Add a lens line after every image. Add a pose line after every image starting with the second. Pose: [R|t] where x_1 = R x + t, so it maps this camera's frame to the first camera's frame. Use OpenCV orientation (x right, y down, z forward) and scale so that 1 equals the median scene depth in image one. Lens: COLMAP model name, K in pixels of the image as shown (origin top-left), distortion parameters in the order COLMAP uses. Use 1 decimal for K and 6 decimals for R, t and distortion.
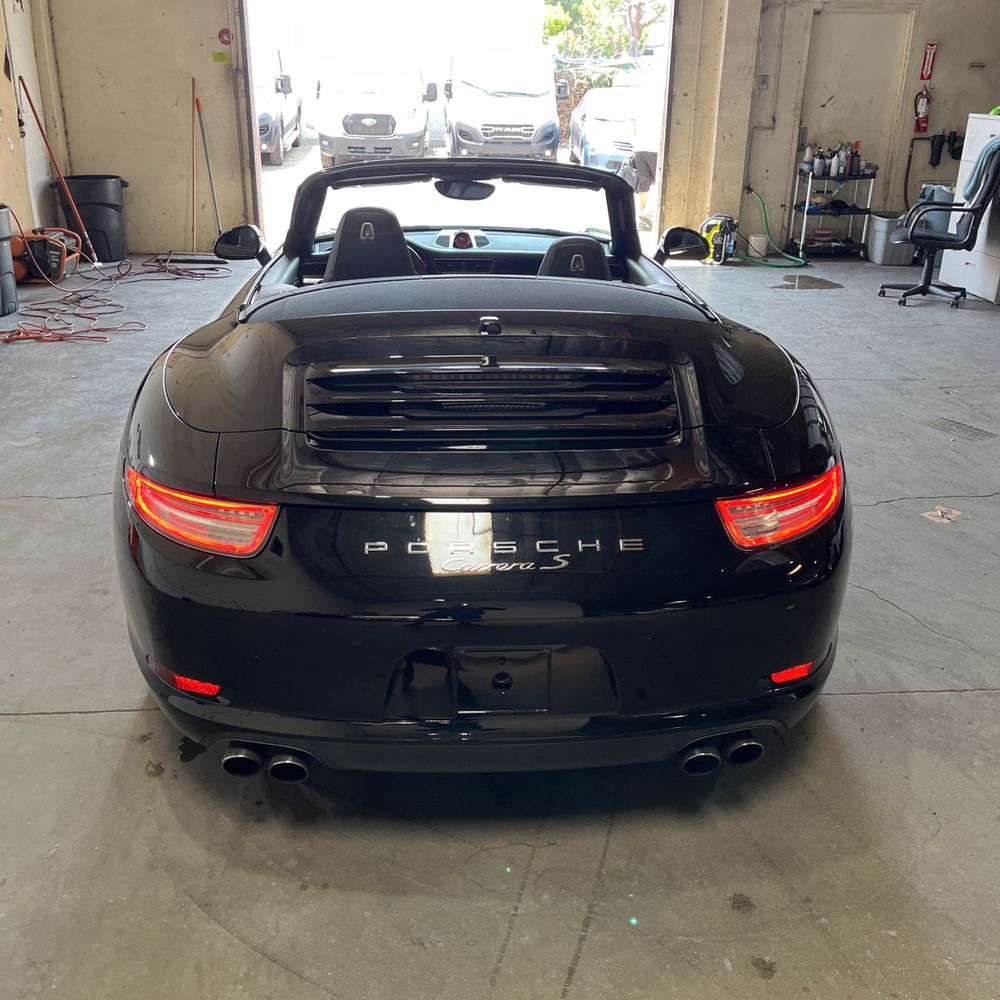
lens RADIAL K [[1018.1, 0, 500.0], [0, 1018.1, 500.0], [0, 0, 1]] dist [0.022432, -0.004988]
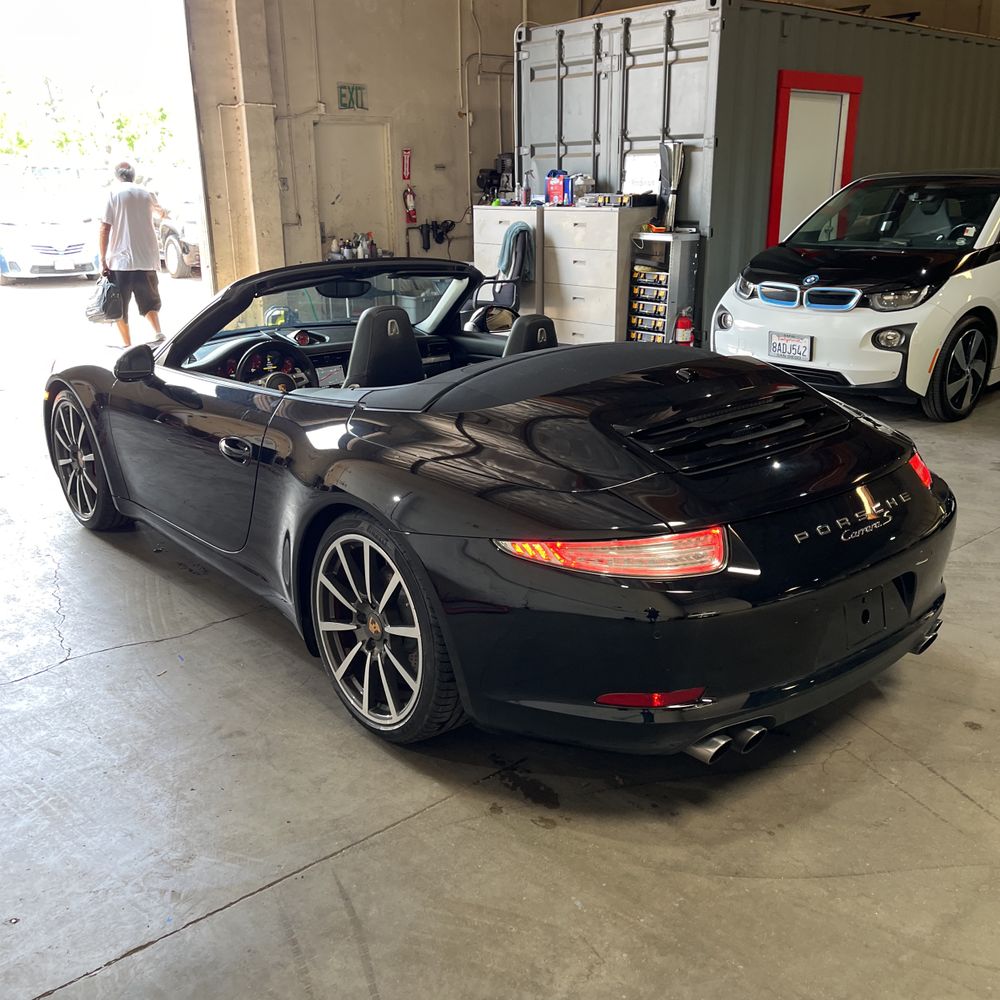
lens RADIAL K [[1018.1, 0, 500.0], [0, 1018.1, 500.0], [0, 0, 1]] dist [0.022432, -0.004988]
pose [[0.795003, -0.200664, 0.572454, -0.251735], [0.247276, 0.968938, -0.003763, -0.020046], [-0.553917, 0.144546, 0.819928, 0.026771]]
